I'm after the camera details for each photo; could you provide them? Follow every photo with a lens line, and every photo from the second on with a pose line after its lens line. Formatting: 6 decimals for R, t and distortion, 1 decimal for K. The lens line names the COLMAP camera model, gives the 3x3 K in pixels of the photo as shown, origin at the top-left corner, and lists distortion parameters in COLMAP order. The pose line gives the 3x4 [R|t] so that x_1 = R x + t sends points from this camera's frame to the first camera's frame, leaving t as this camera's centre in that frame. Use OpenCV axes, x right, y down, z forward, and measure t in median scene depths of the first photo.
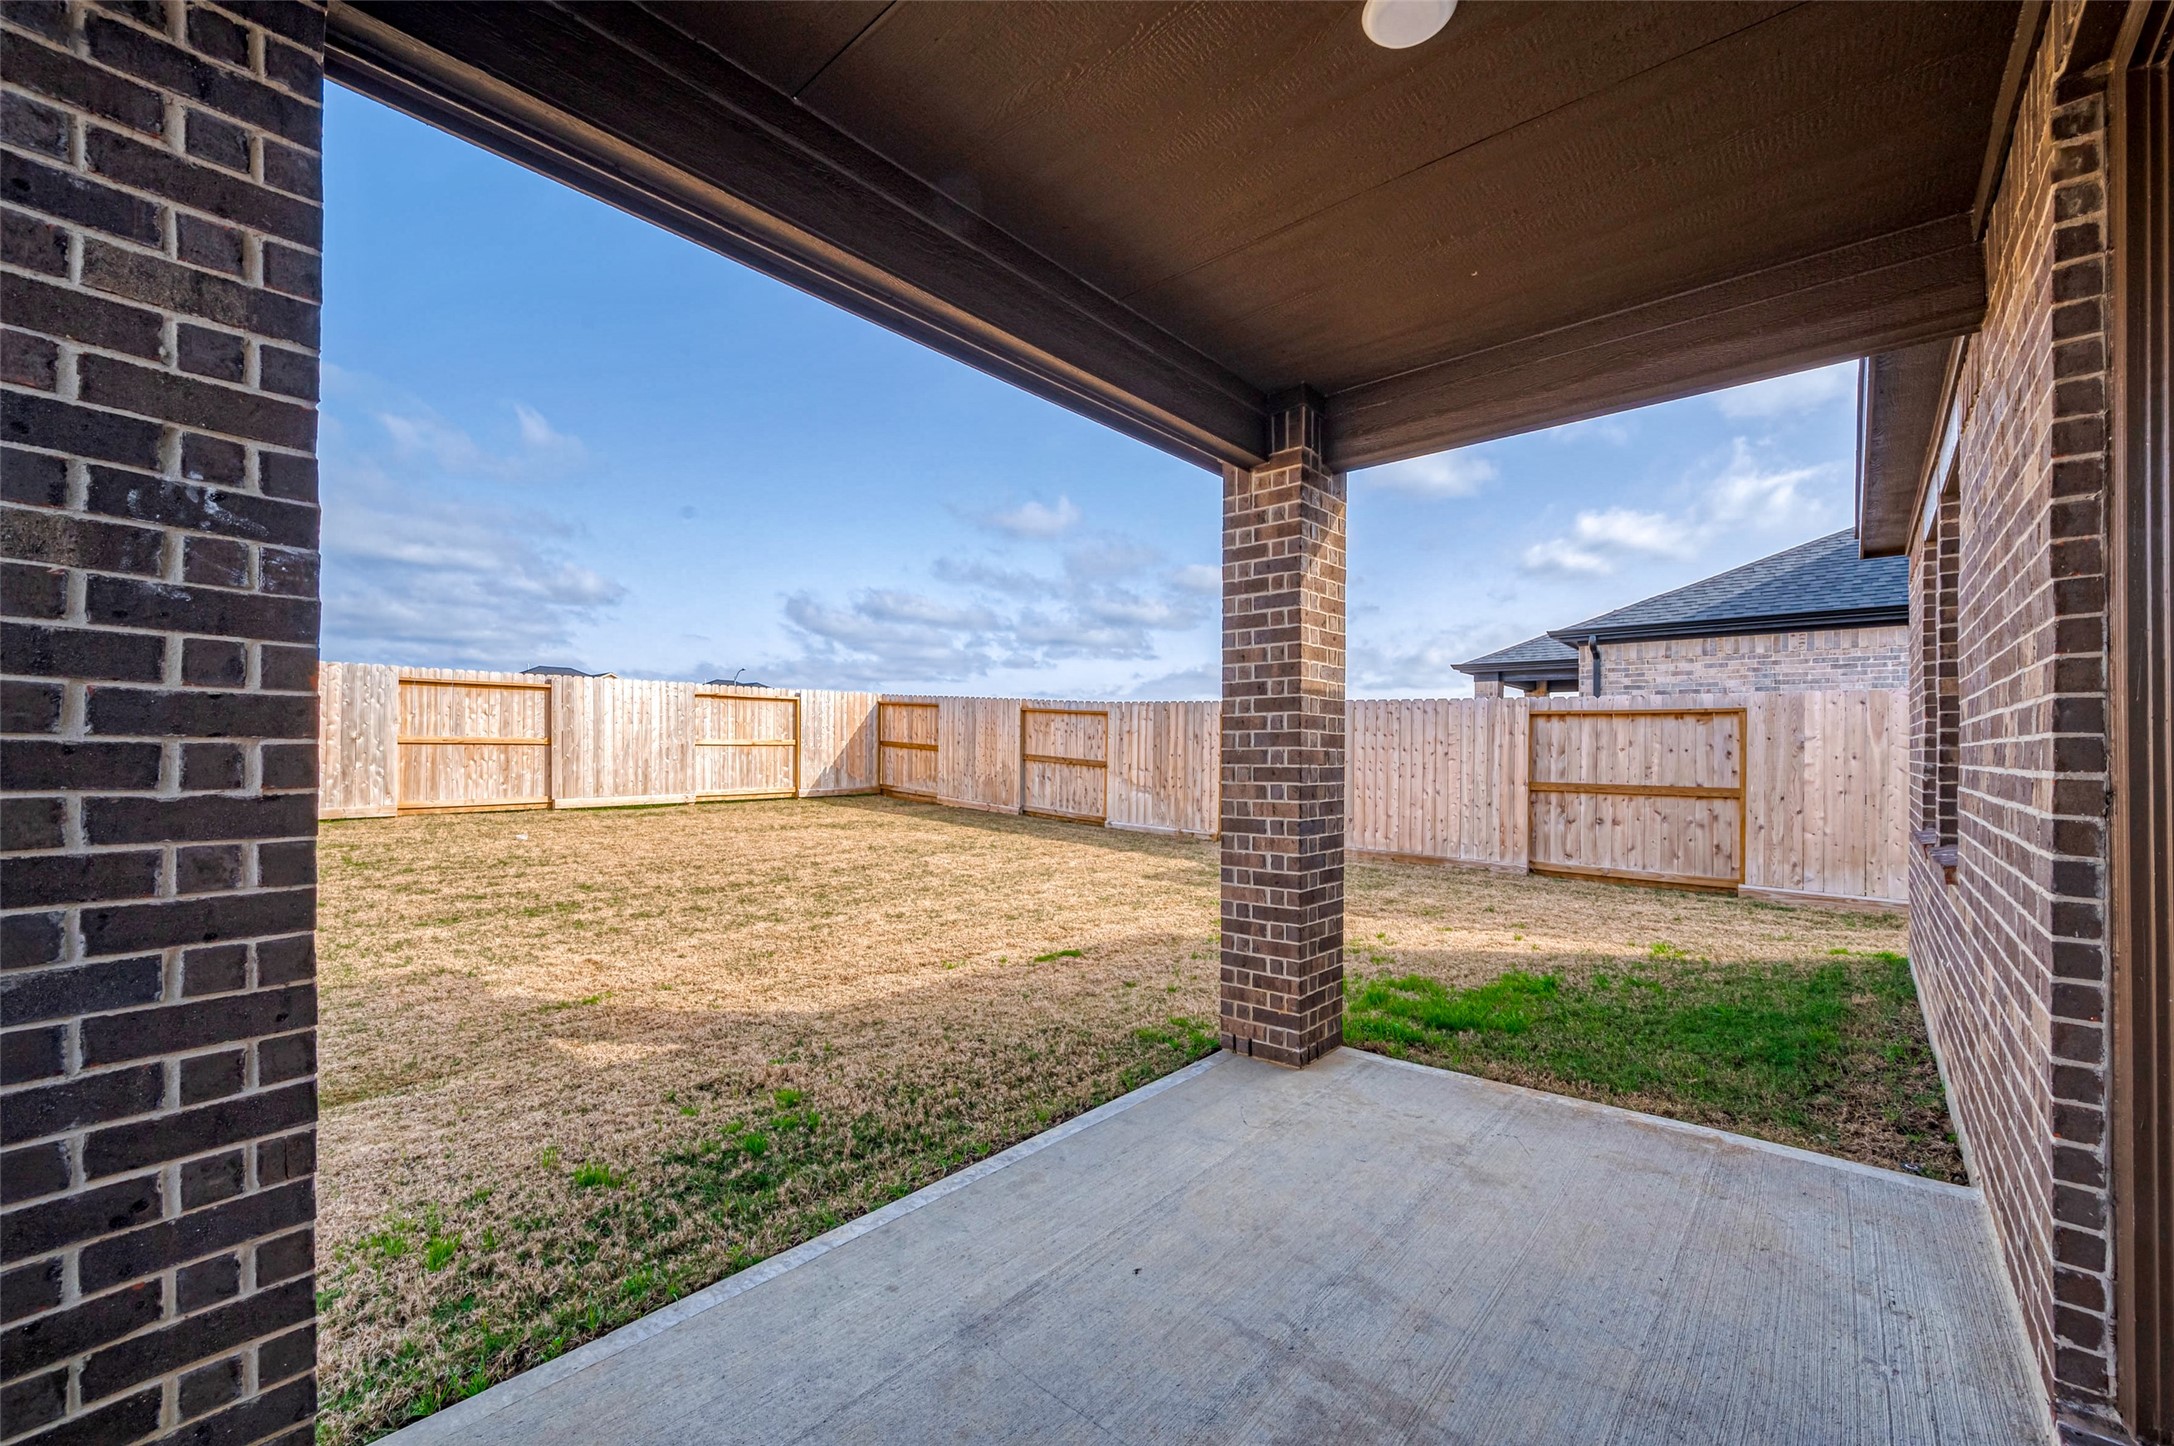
lens RADIAL K [[868.1, 0, 1084.3], [0, 868.1, 740.0], [0, 0, 1]] dist [-0.001132, -0.000101]
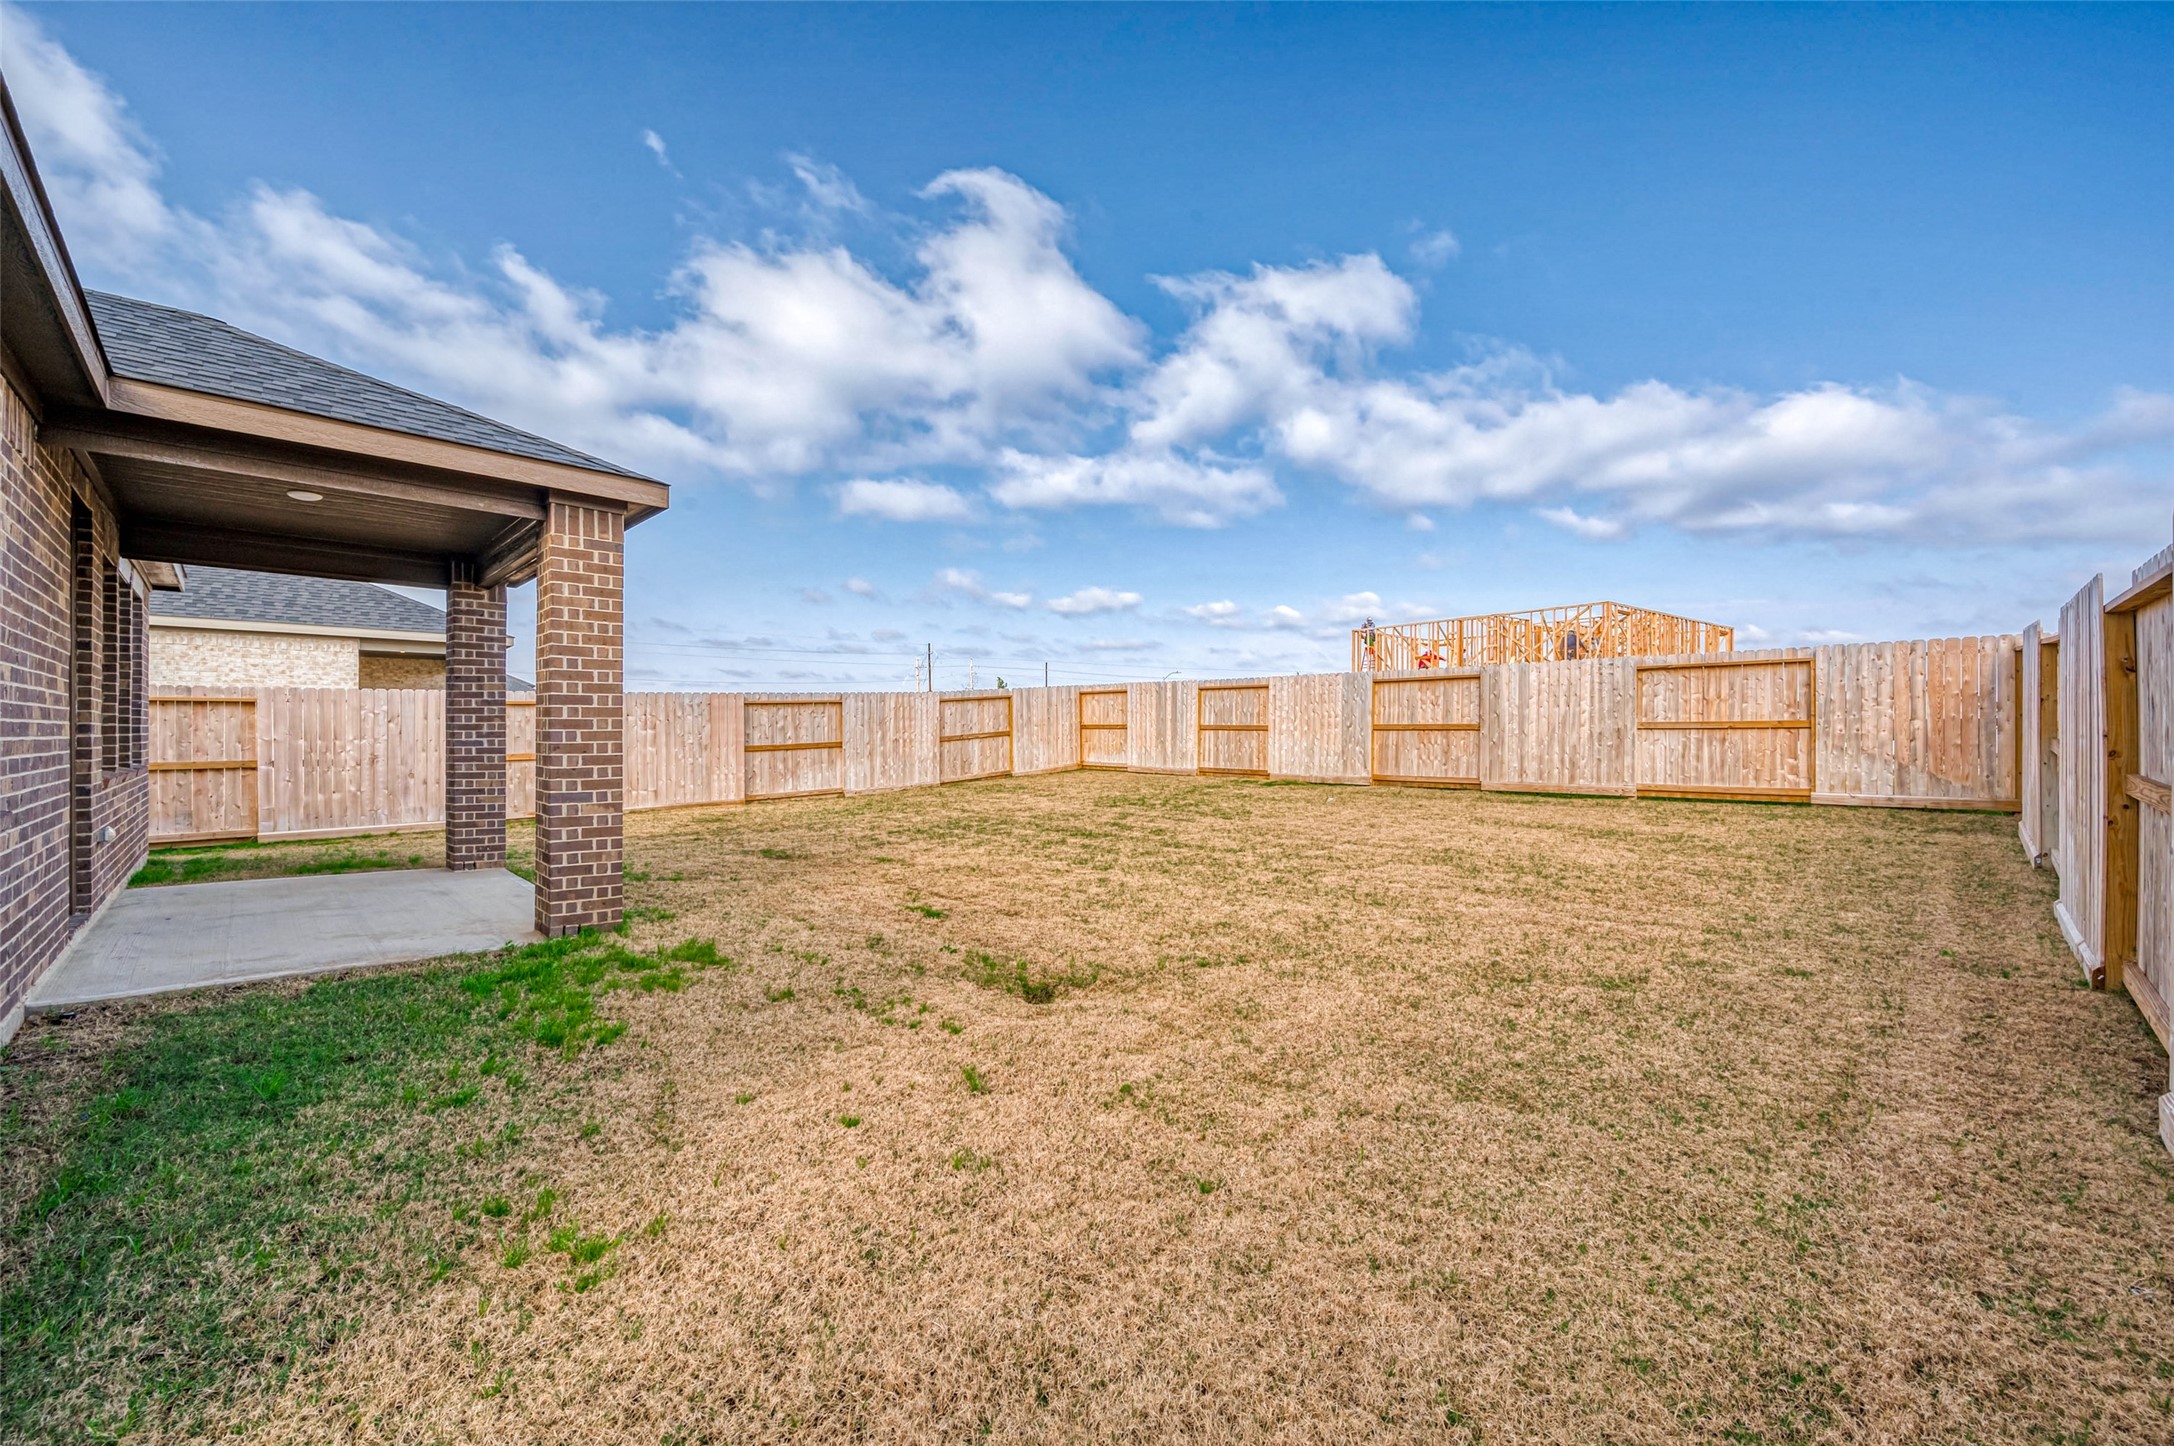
lens RADIAL K [[868.1, 0, 1091.6], [0, 868.1, 724.0], [0, 0, 1]] dist [-0.001132, -0.000101]
pose [[-0.071116, -0.010506, -0.997413, 0.465065], [0.010432, 0.999882, -0.011276, 0.005111], [0.997413, -0.011207, -0.070998, 0.568195]]
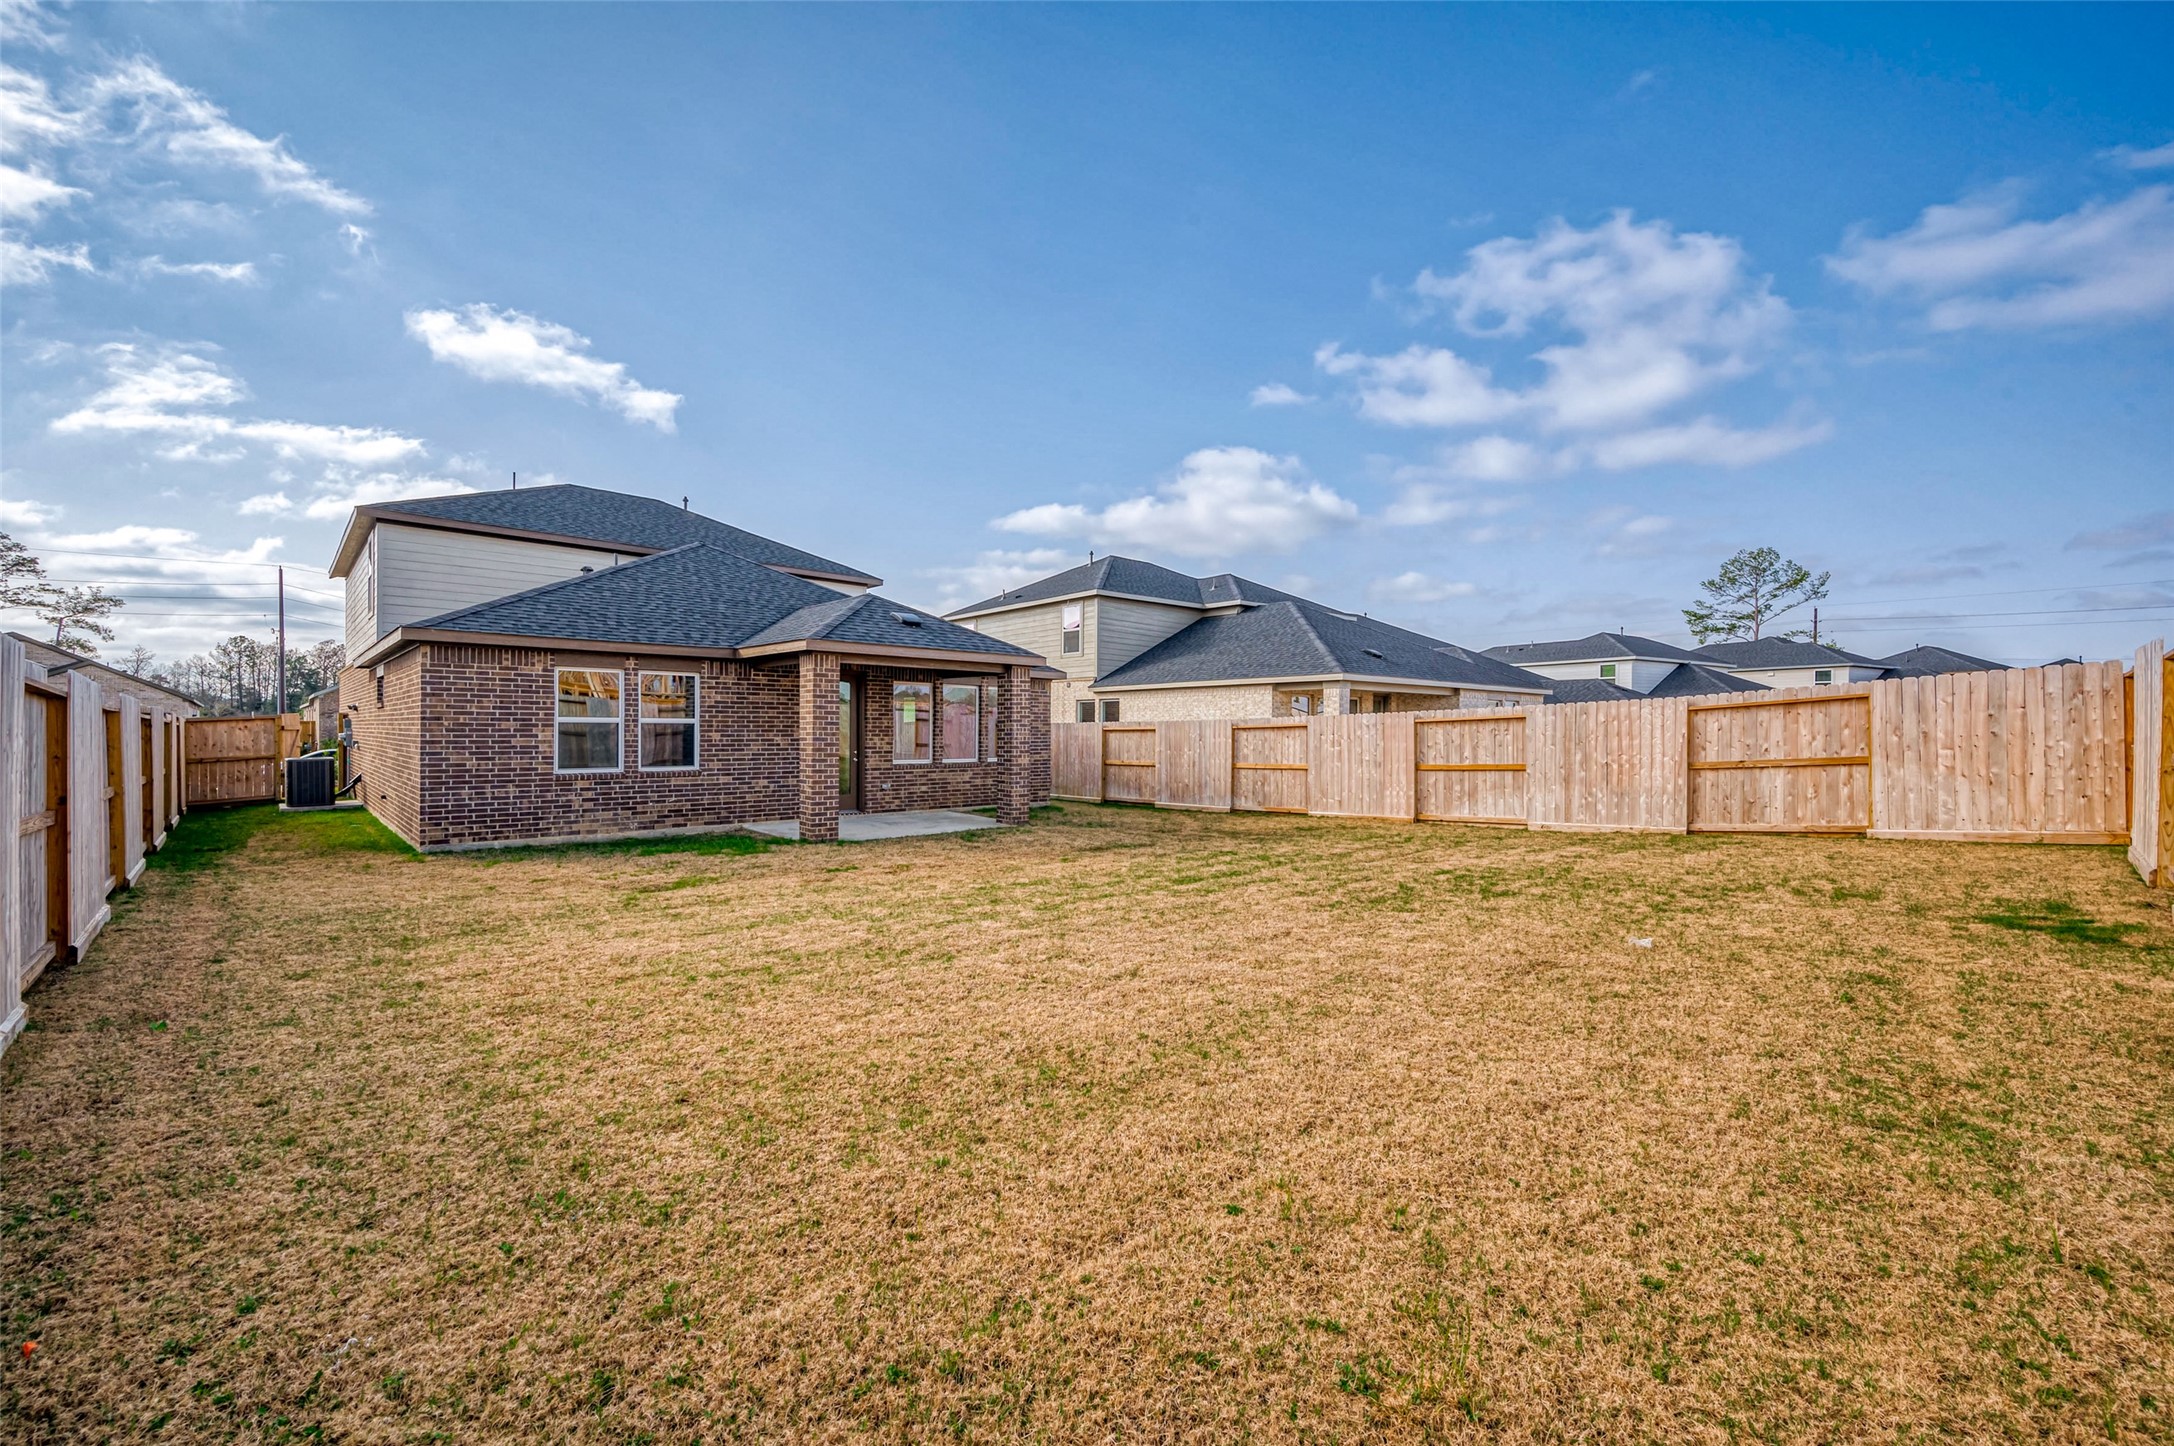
lens RADIAL K [[868.1, 0, 1093.4], [0, 868.1, 740.2], [0, 0, 1]] dist [-0.001132, -0.000101]
pose [[-0.997045, -0.019545, 0.074287, 0.173355], [-0.020842, 0.999643, -0.016717, 0.007786], [-0.073934, -0.018215, -0.997097, 0.810370]]
